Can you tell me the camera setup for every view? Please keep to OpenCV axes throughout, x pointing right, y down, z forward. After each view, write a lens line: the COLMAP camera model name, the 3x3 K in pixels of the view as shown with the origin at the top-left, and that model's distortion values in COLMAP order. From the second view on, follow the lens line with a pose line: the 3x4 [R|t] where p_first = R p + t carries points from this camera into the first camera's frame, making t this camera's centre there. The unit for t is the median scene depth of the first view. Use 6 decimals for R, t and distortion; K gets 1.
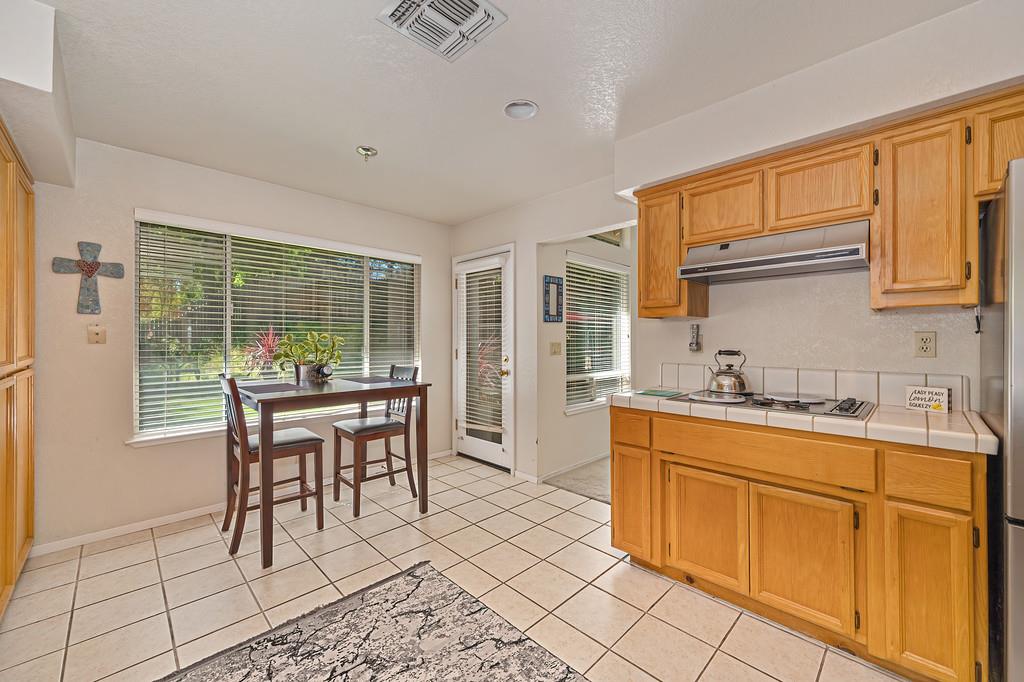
lens RADIAL K [[402.5, 0, 513.2], [0, 402.5, 334.6], [0, 0, 1]] dist [0.001356, -0.000111]
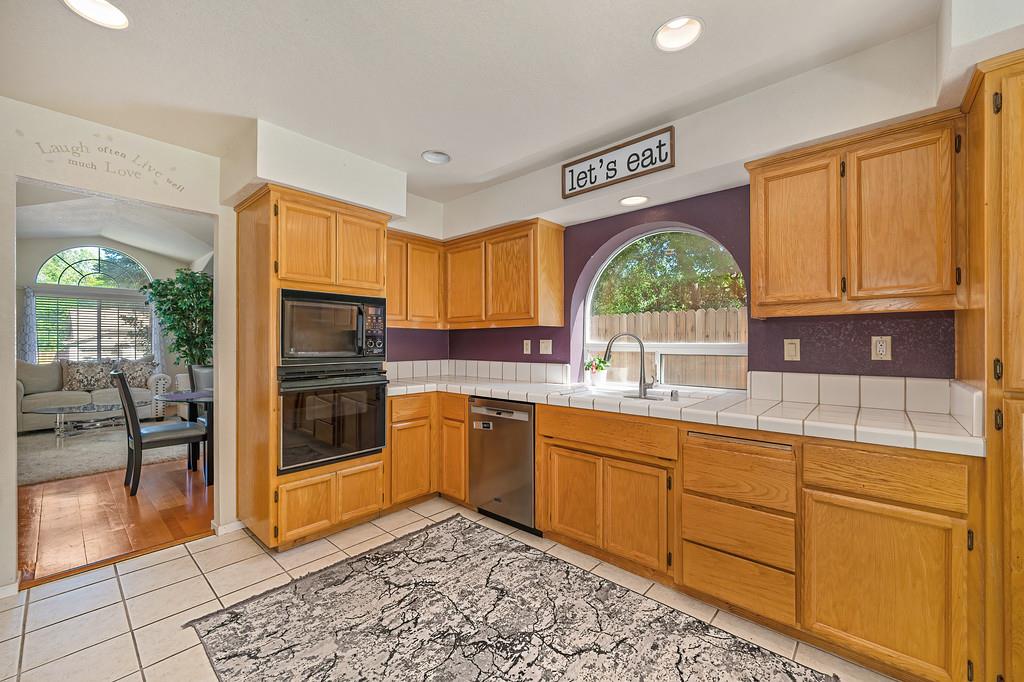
lens RADIAL K [[402.5, 0, 509.8], [0, 402.5, 342.0], [0, 0, 1]] dist [0.001356, -0.000111]
pose [[-0.998096, 0.004528, -0.061514, -0.620598], [0.004509, 0.999990, 0.000450, 0.009091], [0.061515, 0.000172, -0.998106, 2.089369]]
